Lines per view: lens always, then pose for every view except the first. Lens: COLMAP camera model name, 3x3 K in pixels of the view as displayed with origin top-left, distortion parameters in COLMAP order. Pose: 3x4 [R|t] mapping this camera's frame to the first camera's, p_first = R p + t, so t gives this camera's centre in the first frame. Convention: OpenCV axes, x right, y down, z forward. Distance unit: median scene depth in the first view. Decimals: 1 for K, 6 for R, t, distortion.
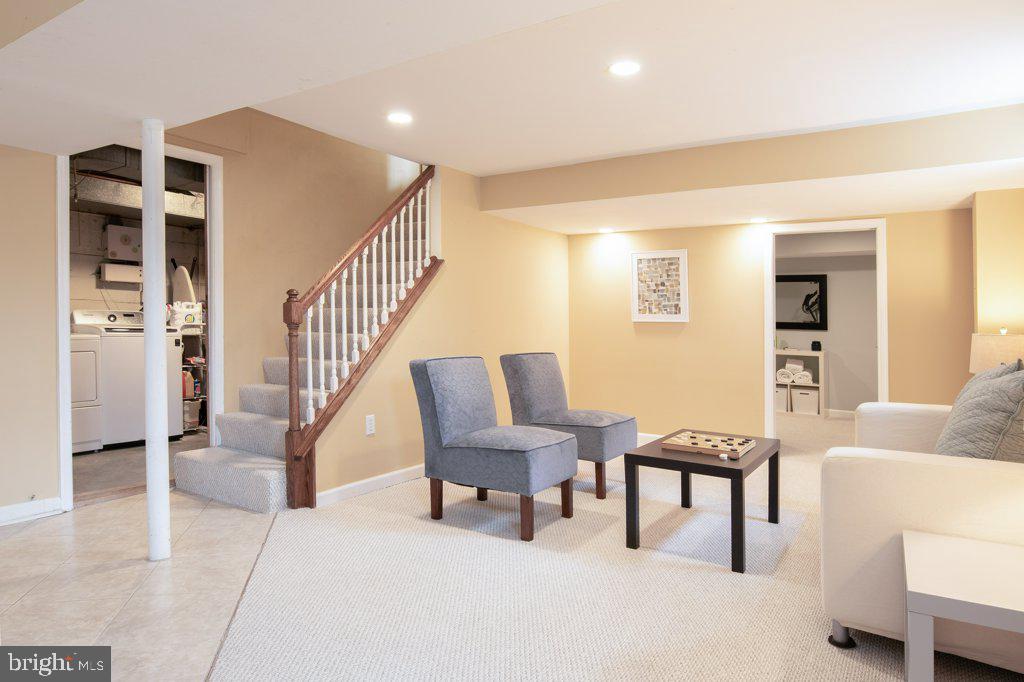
lens RADIAL K [[653.3, 0, 509.2], [0, 653.3, 357.3], [0, 0, 1]] dist [-0.036365, 0.002059]
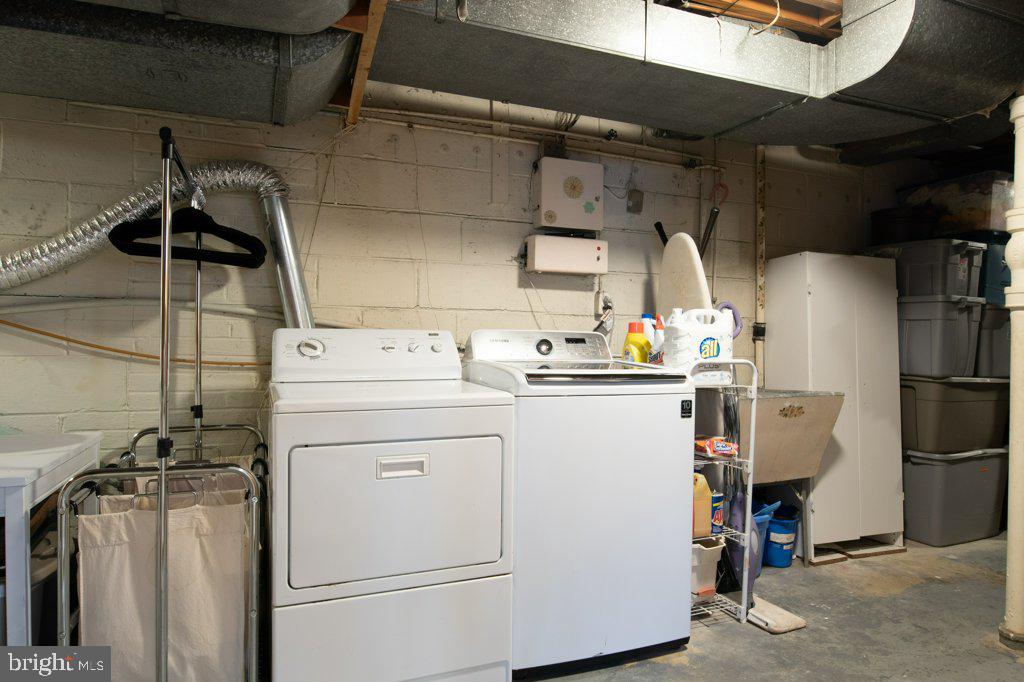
lens RADIAL K [[653.3, 0, 509.2], [0, 653.3, 357.3], [0, 0, 1]] dist [-0.036365, 0.002059]
pose [[0.822291, 0.008947, -0.568997, -0.357750], [-0.033308, 0.998919, -0.032428, -0.035583], [0.568092, 0.045617, 0.821700, 0.580320]]
